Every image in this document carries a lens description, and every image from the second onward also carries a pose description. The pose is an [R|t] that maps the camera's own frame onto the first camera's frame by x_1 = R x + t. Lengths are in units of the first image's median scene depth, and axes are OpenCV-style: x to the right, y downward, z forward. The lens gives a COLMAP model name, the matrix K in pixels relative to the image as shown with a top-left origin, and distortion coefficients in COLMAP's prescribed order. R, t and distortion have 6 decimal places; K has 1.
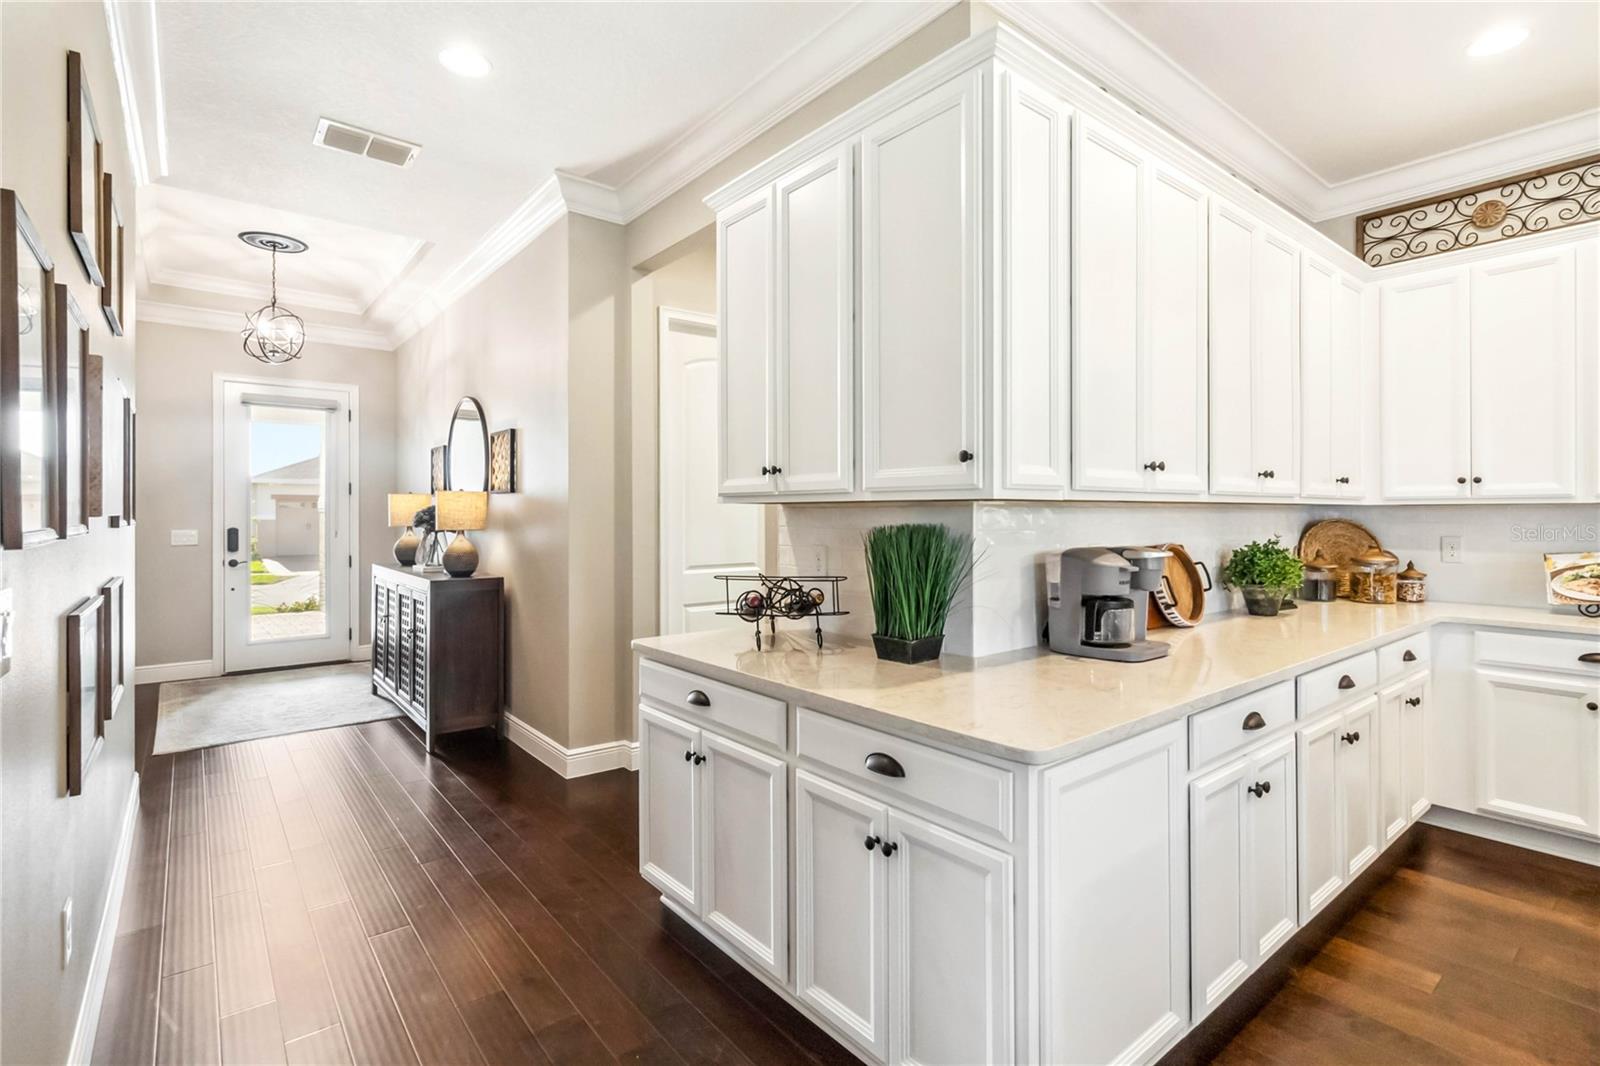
lens RADIAL K [[756.2, 0, 798.4], [0, 756.2, 520.2], [0, 0, 1]] dist [0.002108, 0.000032]
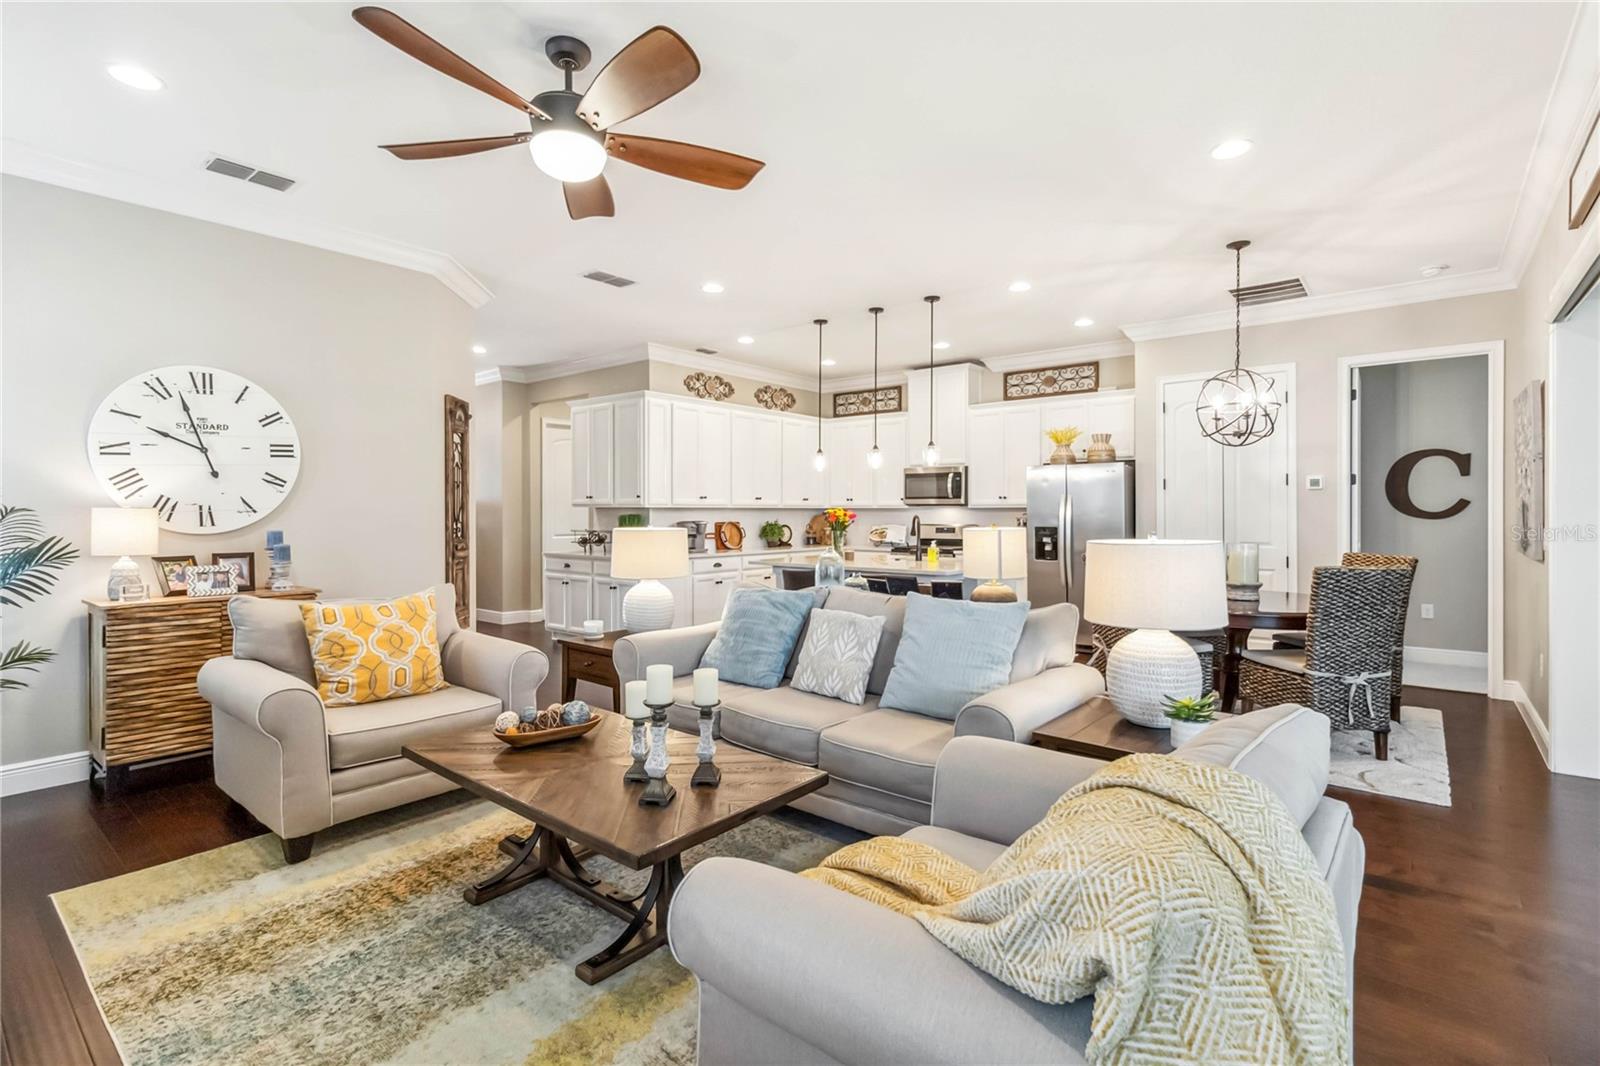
lens RADIAL K [[756.2, 0, 798.2], [0, 756.2, 525.9], [0, 0, 1]] dist [0.002108, 0.000032]
pose [[0.980386, -0.003132, 0.197061, 0.158516], [0.002181, 0.999985, 0.005042, 0.032051], [-0.197074, -0.004513, 0.980378, -1.832977]]
